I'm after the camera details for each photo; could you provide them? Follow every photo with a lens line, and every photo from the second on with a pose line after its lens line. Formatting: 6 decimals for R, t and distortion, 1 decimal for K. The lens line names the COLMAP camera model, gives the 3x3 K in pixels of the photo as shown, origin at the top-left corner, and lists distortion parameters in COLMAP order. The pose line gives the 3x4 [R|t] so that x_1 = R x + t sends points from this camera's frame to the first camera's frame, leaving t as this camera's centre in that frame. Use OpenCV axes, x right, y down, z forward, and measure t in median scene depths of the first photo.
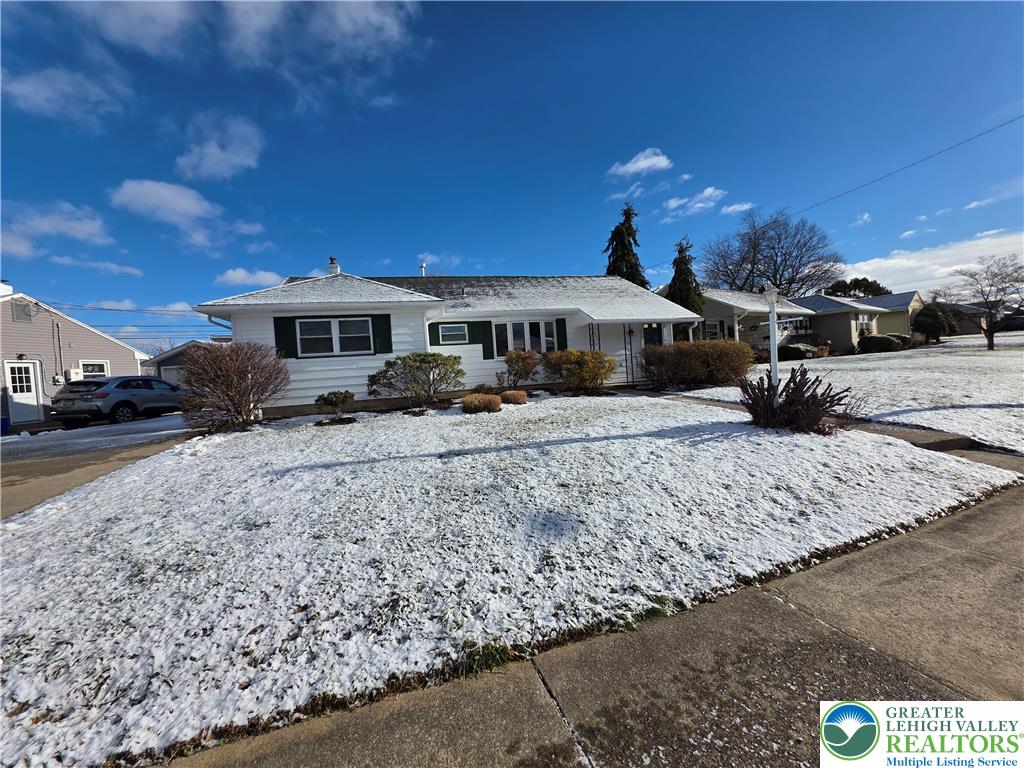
lens RADIAL K [[405.6, 0, 510.1], [0, 405.6, 380.6], [0, 0, 1]] dist [0.004499, 0.000286]
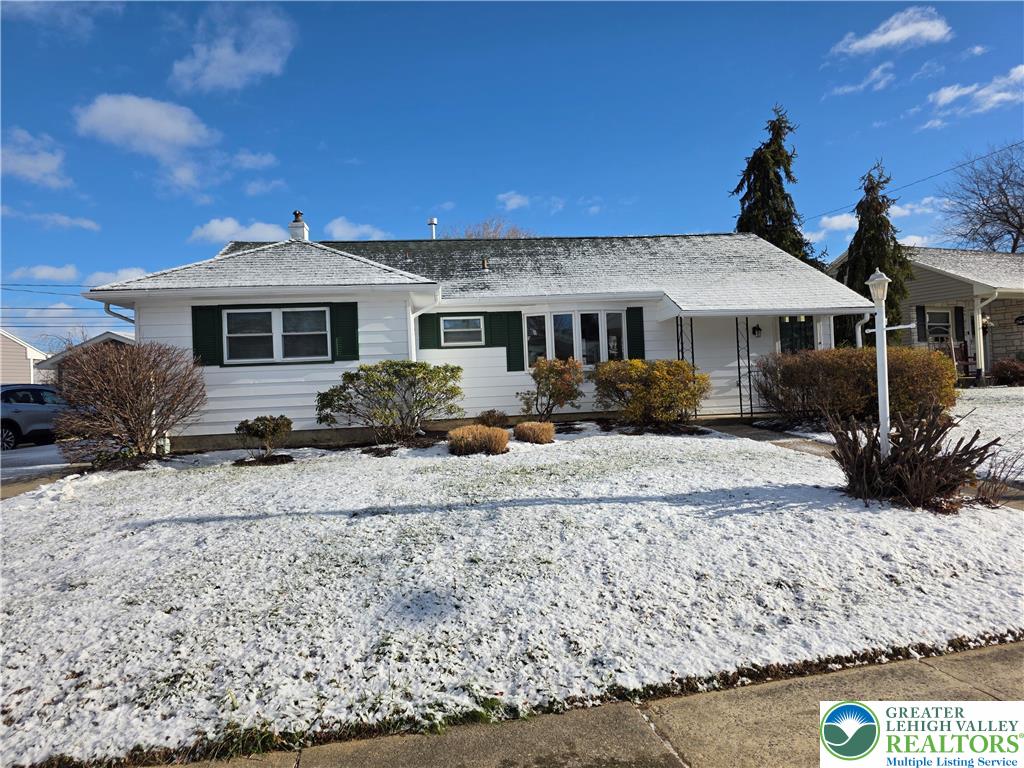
lens RADIAL K [[684.1, 0, 516.7], [0, 684.1, 379.5], [0, 0, 1]] dist [0.044480, -0.033410]
pose [[0.988800, 0.021685, -0.147666, 0.175976], [-0.026024, 0.999283, -0.027514, -0.016031], [0.146963, 0.031049, 0.988655, -0.098818]]
